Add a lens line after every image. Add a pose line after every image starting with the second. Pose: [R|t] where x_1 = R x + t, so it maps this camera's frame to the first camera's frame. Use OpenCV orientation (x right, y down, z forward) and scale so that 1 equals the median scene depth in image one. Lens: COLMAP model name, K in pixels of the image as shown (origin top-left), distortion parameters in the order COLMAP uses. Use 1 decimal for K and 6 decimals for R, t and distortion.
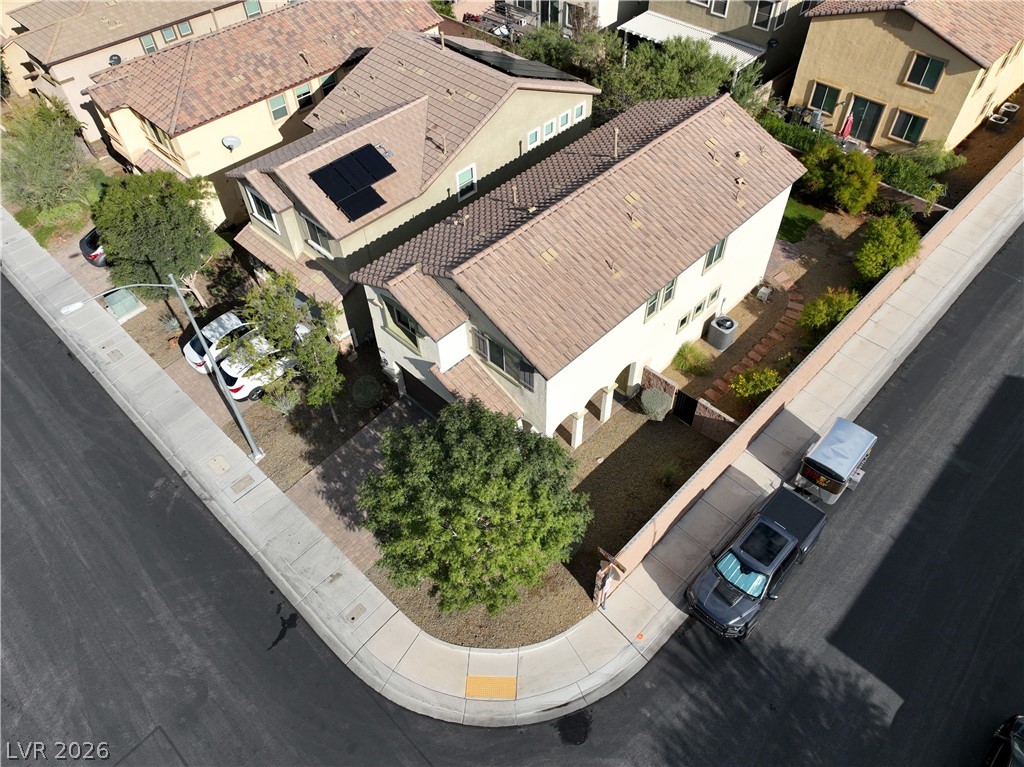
lens RADIAL K [[722.7, 0, 512.0], [0, 722.7, 383.5], [0, 0, 1]] dist [-0.004863, 0.020849]
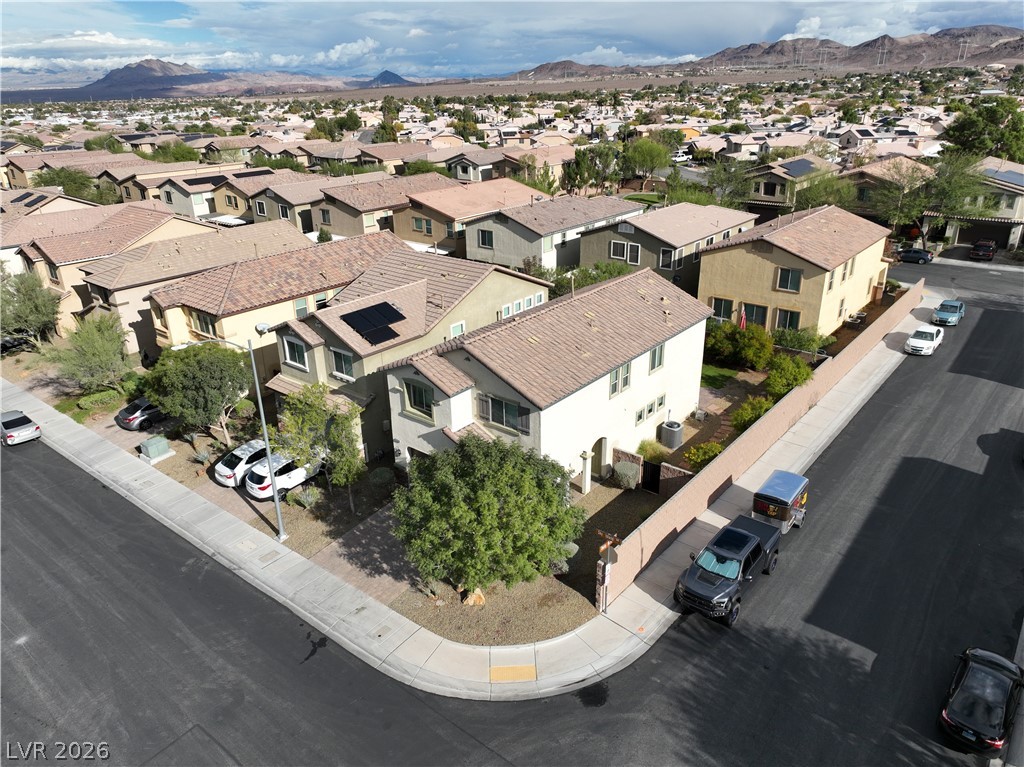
lens RADIAL K [[722.7, 0, 512.0], [0, 722.7, 383.5], [0, 0, 1]] dist [-0.004863, 0.020849]
pose [[0.996026, -0.030345, 0.083739, -0.086250], [0.063471, 0.901401, -0.428308, 0.392237], [-0.062486, 0.431921, 0.899744, -0.130080]]
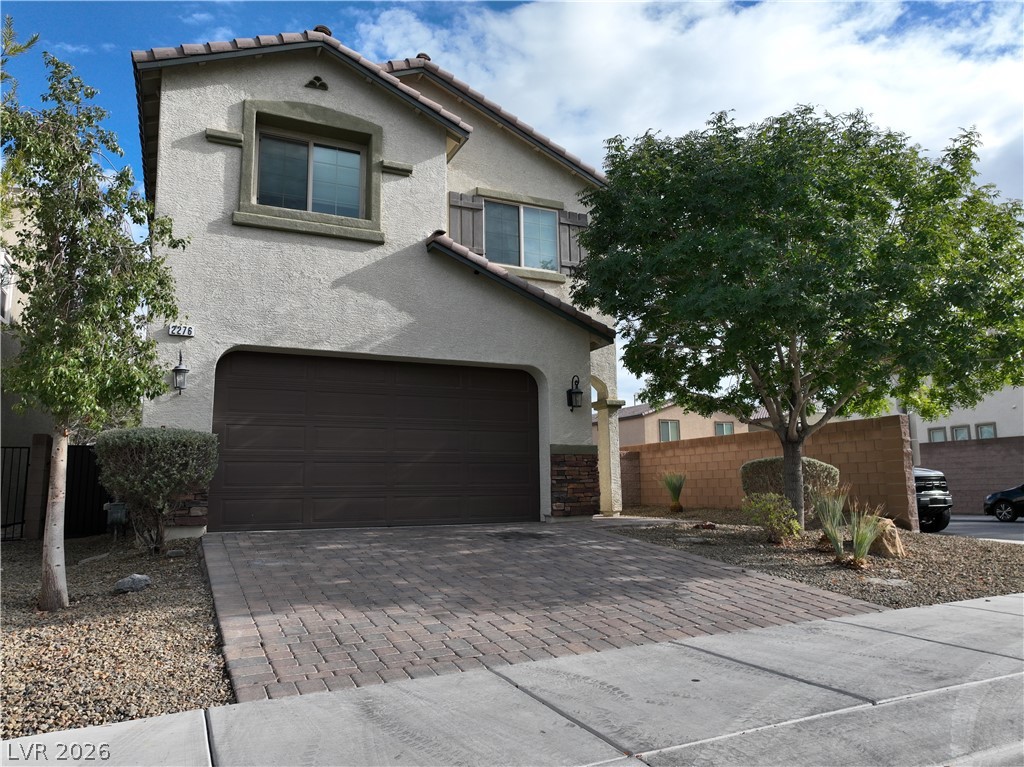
lens RADIAL K [[722.7, 0, 512.0], [0, 722.7, 383.5], [0, 0, 1]] dist [-0.004863, 0.020849]
pose [[0.356009, 0.158333, 0.920971, -0.418833], [0.702886, 0.604075, -0.375559, 0.196327], [-0.615799, 0.781040, 0.103766, 0.884429]]
